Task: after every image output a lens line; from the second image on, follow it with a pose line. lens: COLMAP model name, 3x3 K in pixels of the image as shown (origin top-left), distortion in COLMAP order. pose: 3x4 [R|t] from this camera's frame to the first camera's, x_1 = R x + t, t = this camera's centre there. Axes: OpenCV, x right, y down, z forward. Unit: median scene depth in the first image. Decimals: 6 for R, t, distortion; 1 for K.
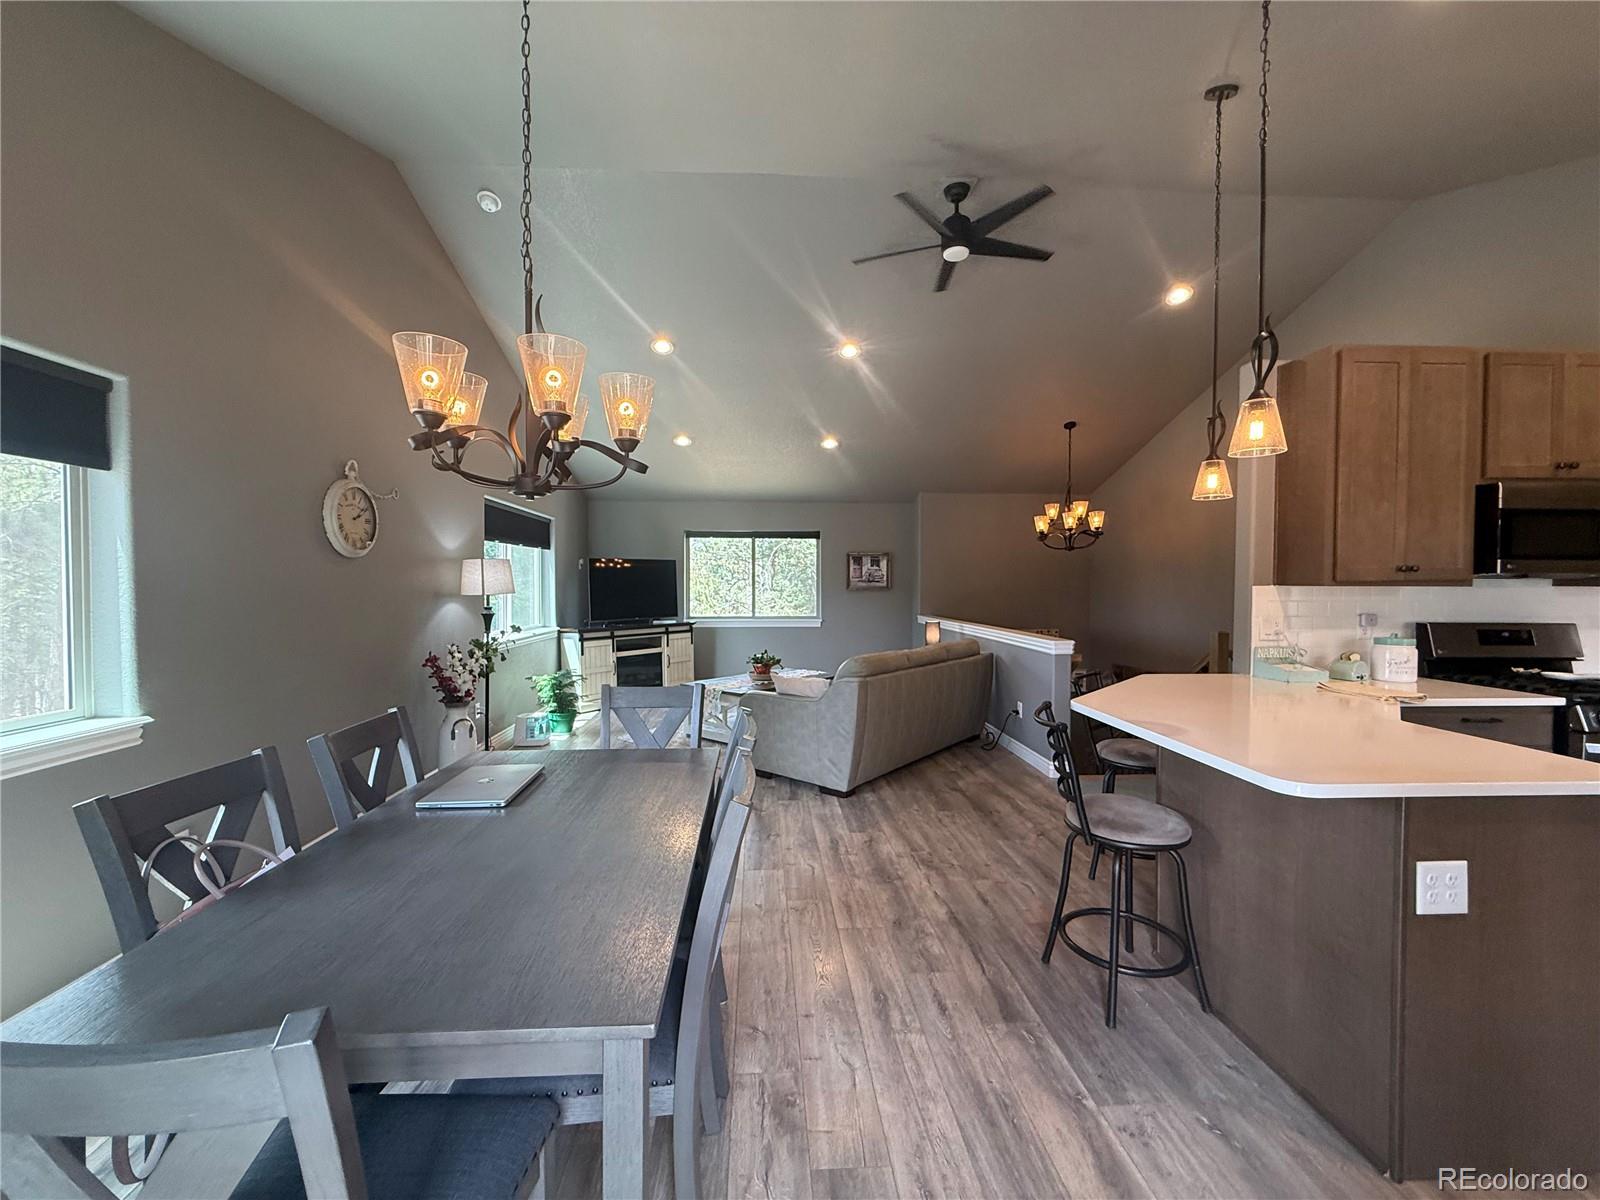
lens RADIAL K [[639.8, 0, 797.7], [0, 639.8, 602.3], [0, 0, 1]] dist [-0.000279, 0.000846]
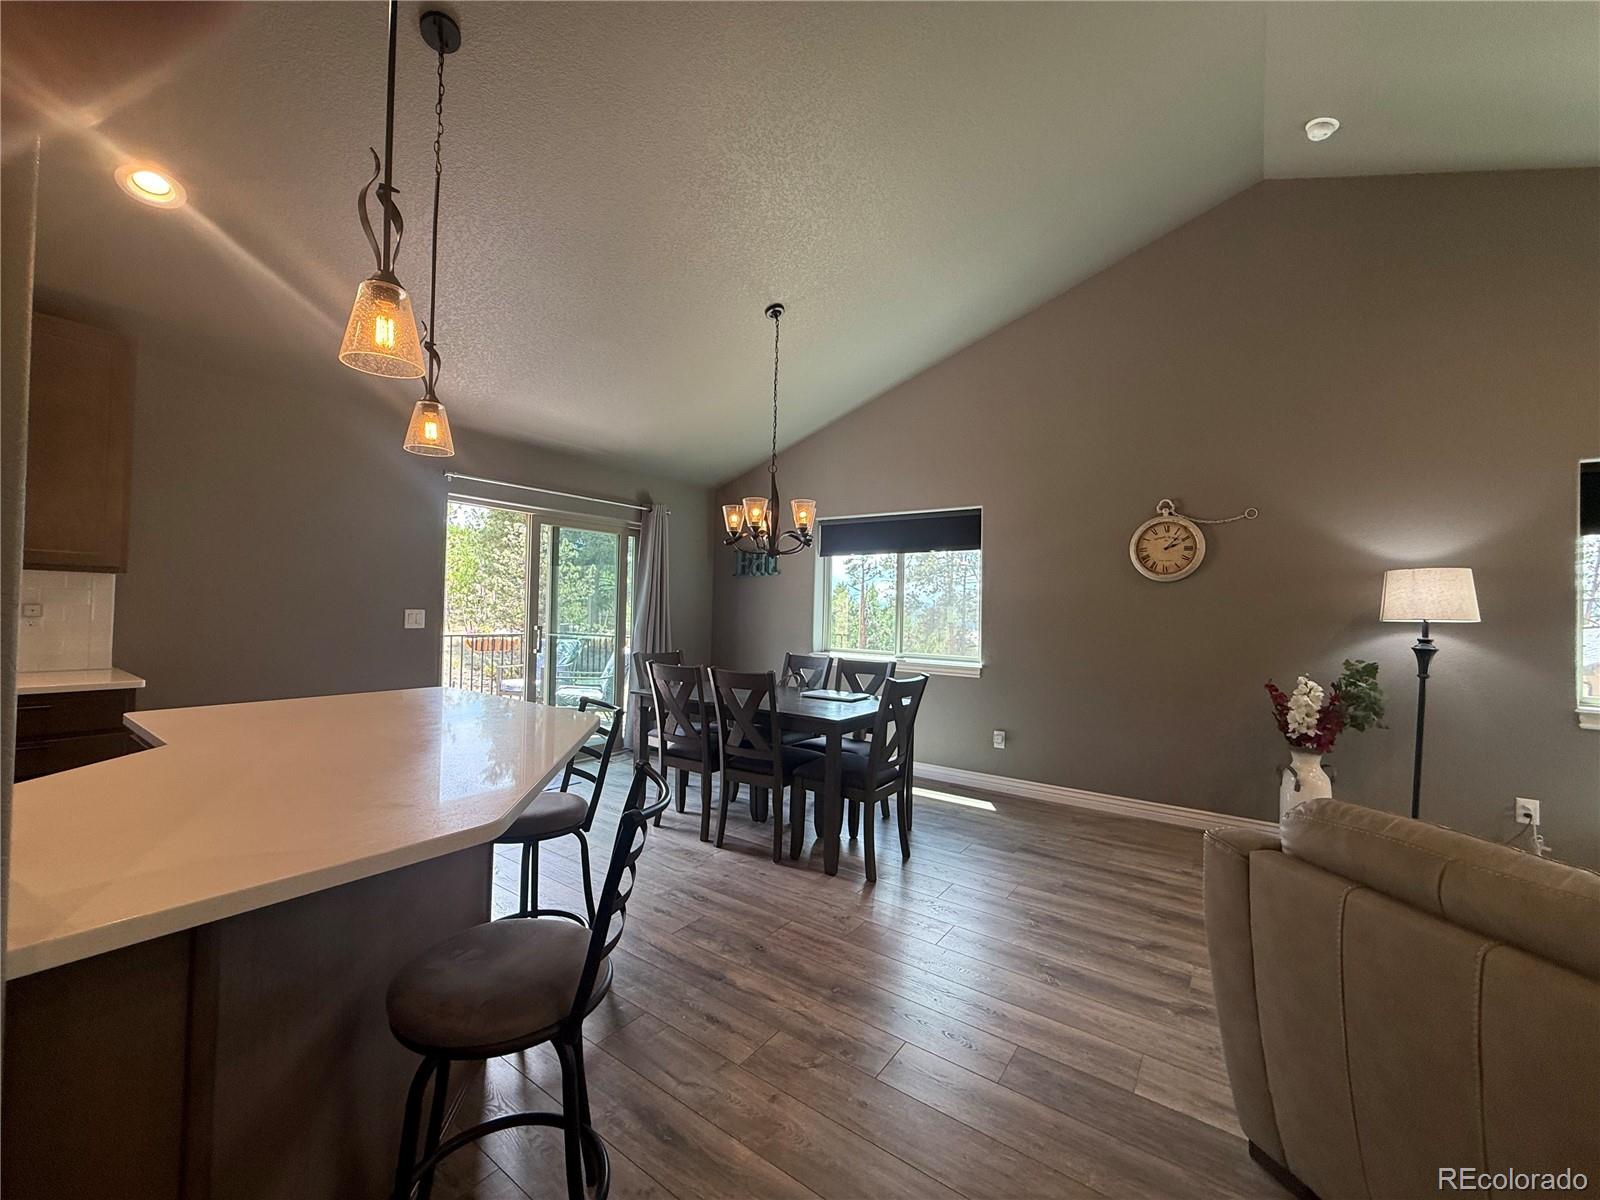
lens RADIAL K [[639.8, 0, 794.3], [0, 639.8, 599.0], [0, 0, 1]] dist [-0.000279, 0.000846]
pose [[-0.639571, -0.029527, -0.768165, 0.325619], [-0.046404, 0.998923, 0.000238, -0.003092], [0.767331, 0.035798, -0.640252, 0.616804]]
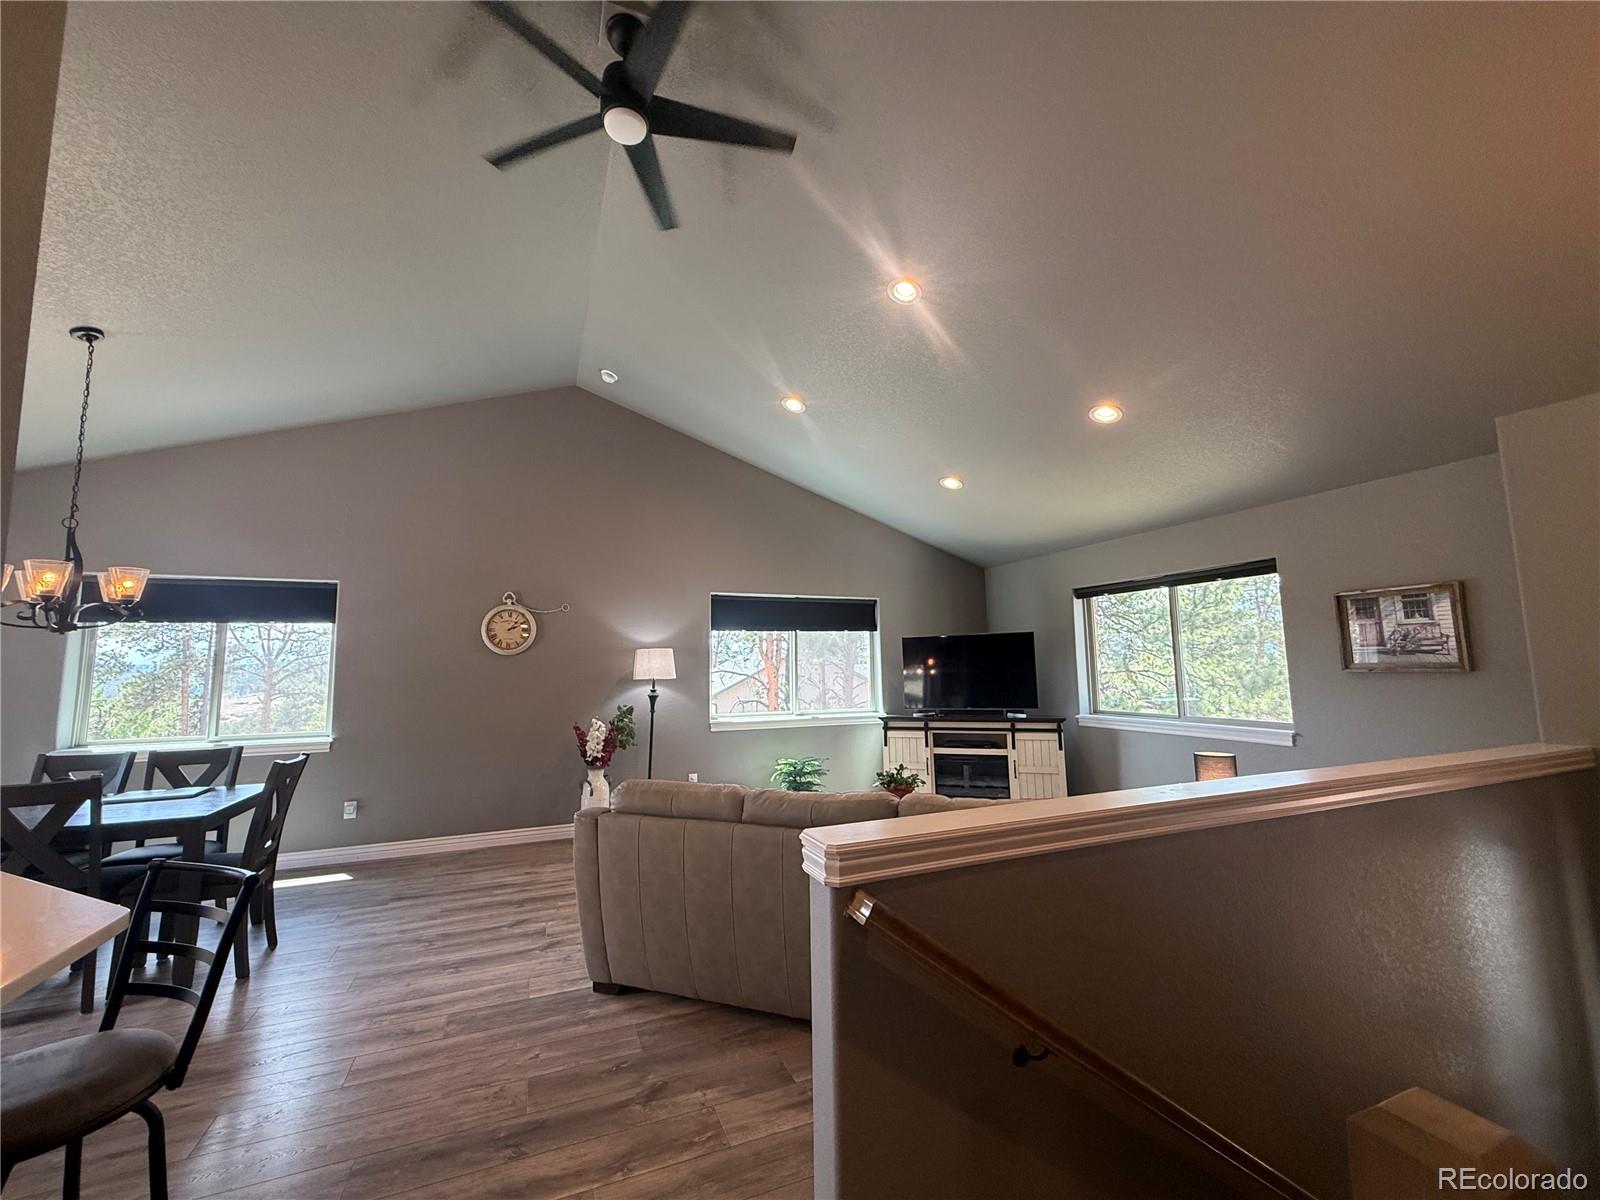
lens RADIAL K [[639.8, 0, 795.3], [0, 639.8, 596.2], [0, 0, 1]] dist [-0.000279, 0.000846]
pose [[0.315378, -0.110792, -0.942476, 0.494738], [-0.011687, 0.992632, -0.120599, -0.016358], [0.948894, 0.049049, 0.311760, 0.585459]]
